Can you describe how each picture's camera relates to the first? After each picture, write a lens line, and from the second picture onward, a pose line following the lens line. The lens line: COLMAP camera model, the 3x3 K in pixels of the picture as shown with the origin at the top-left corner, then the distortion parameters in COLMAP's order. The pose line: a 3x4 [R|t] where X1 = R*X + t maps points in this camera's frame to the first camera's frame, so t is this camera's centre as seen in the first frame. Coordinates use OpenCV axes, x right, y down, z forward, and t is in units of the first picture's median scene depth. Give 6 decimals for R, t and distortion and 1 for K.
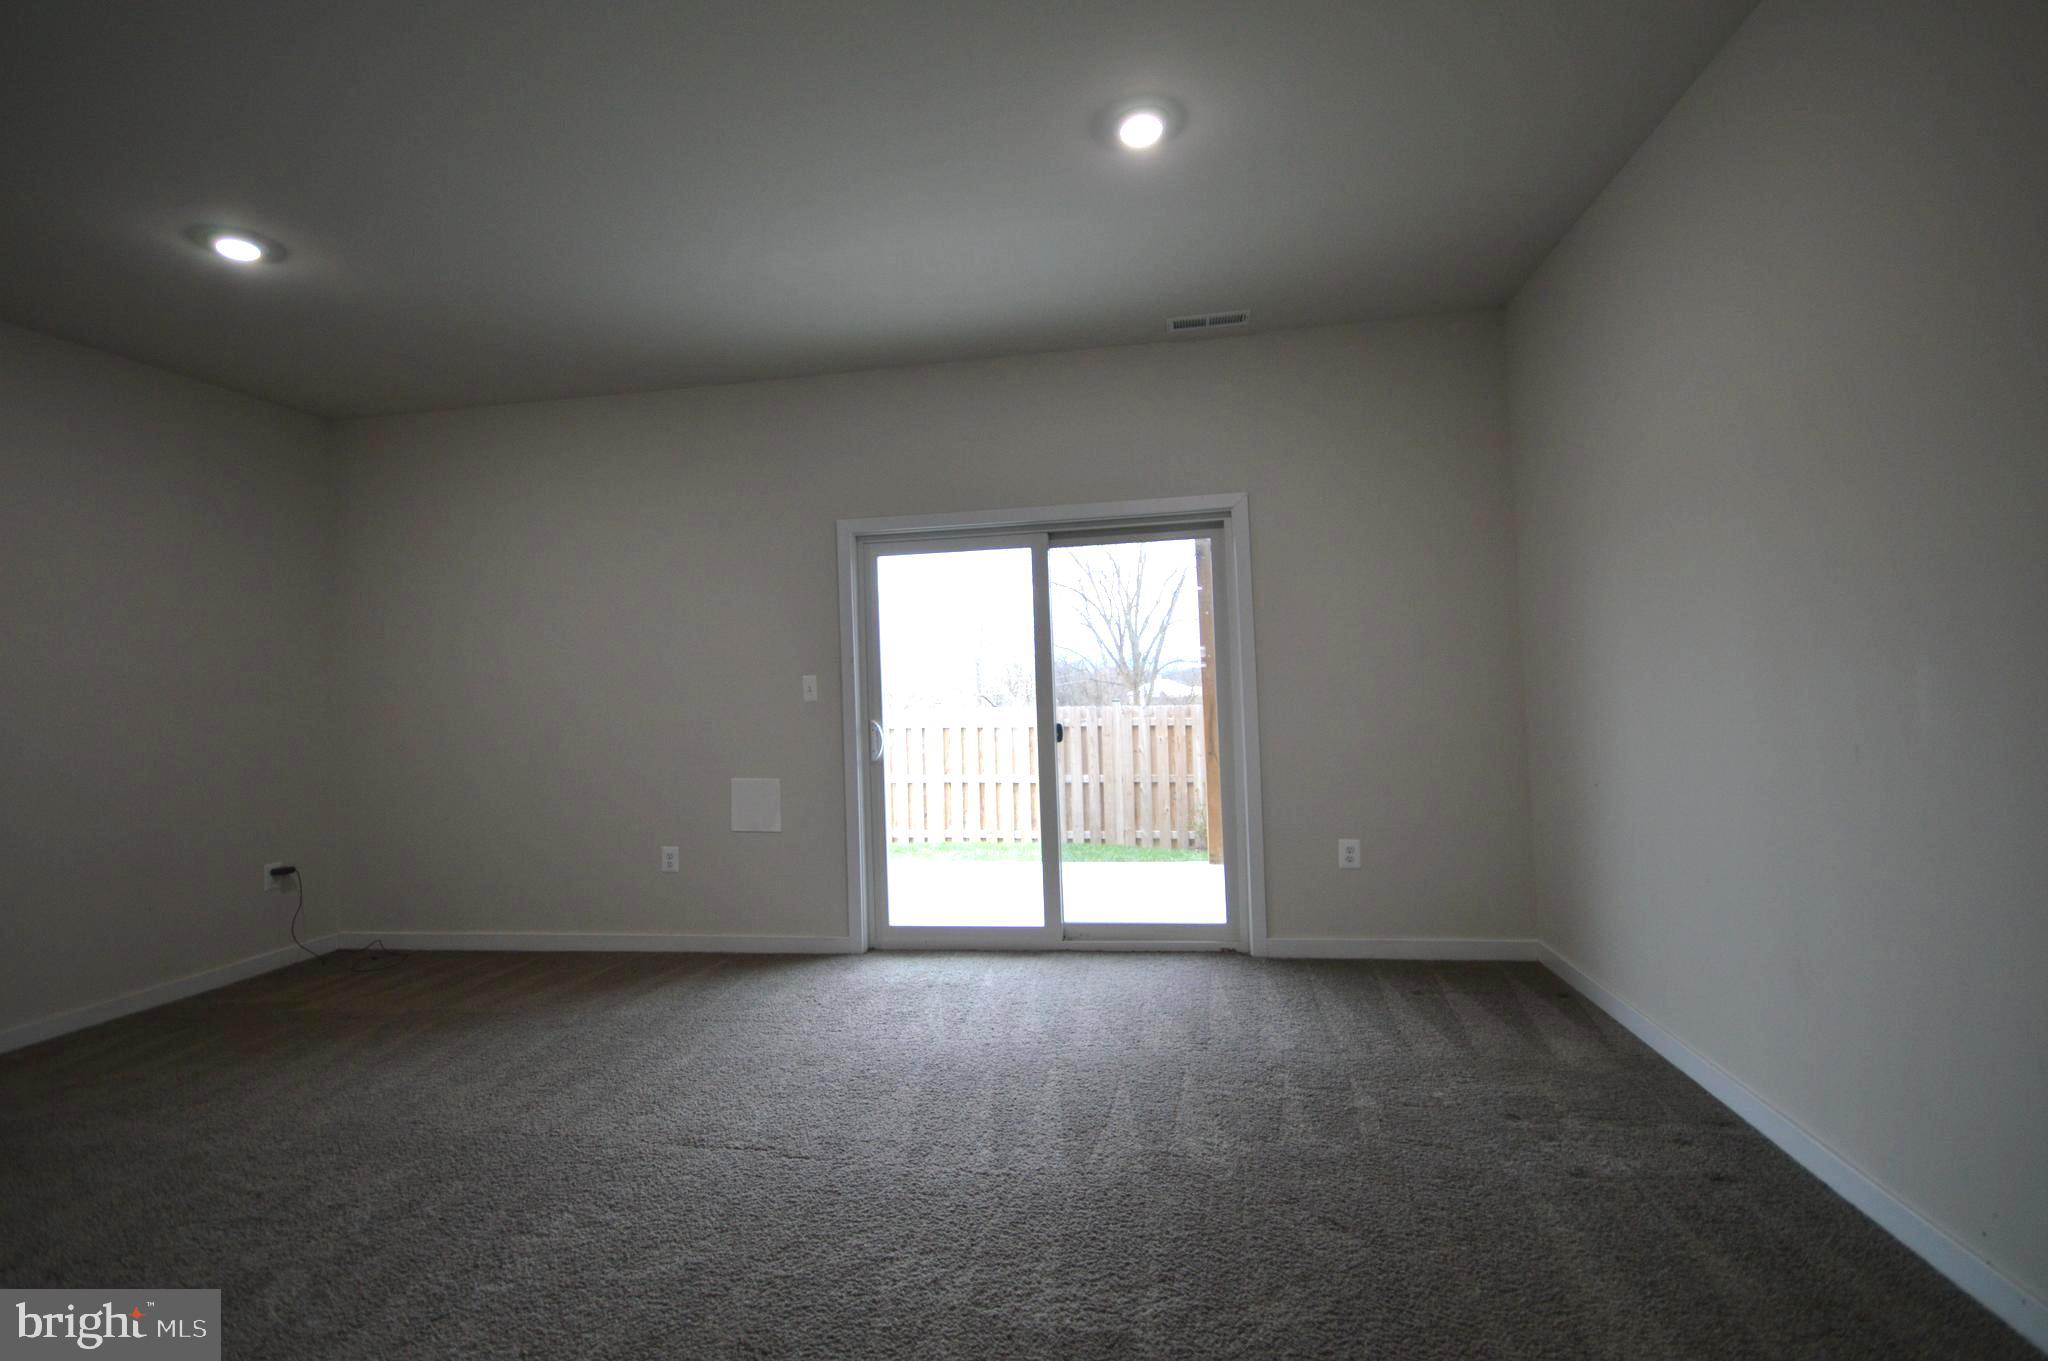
lens RADIAL K [[939.8, 0, 1021.0], [0, 939.8, 671.1], [0, 0, 1]] dist [0.023222, -0.010619]
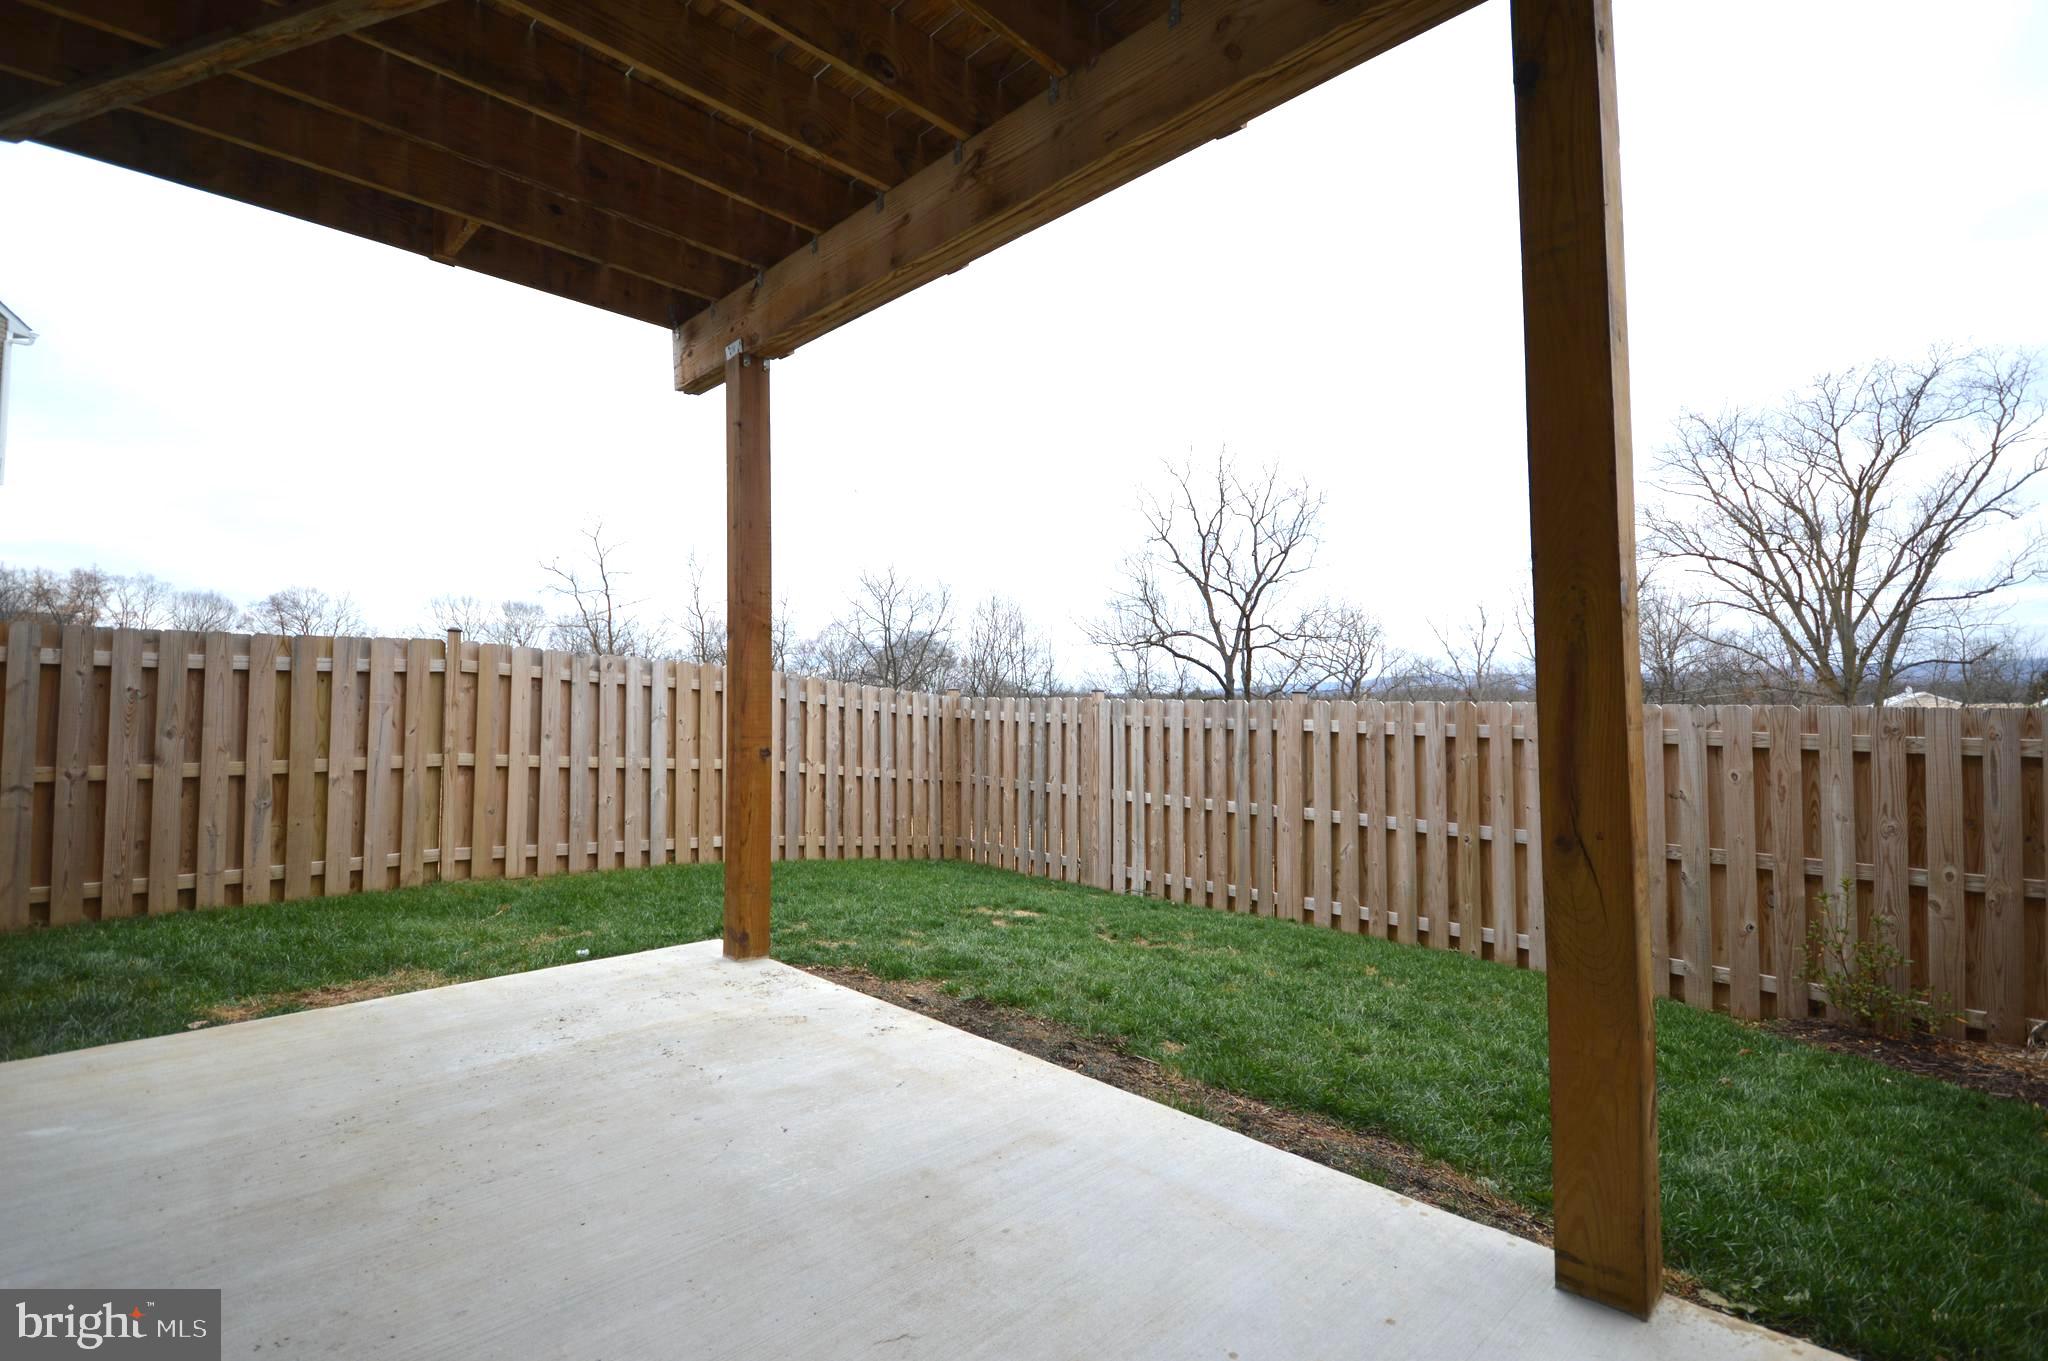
lens RADIAL K [[939.8, 0, 1021.0], [0, 939.8, 671.1], [0, 0, 1]] dist [0.023222, -0.010619]
pose [[0.821241, 0.011704, -0.570461, 0.124952], [-0.014709, 0.999892, -0.000659, 0.025025], [0.570392, 0.008932, 0.821324, 0.399198]]
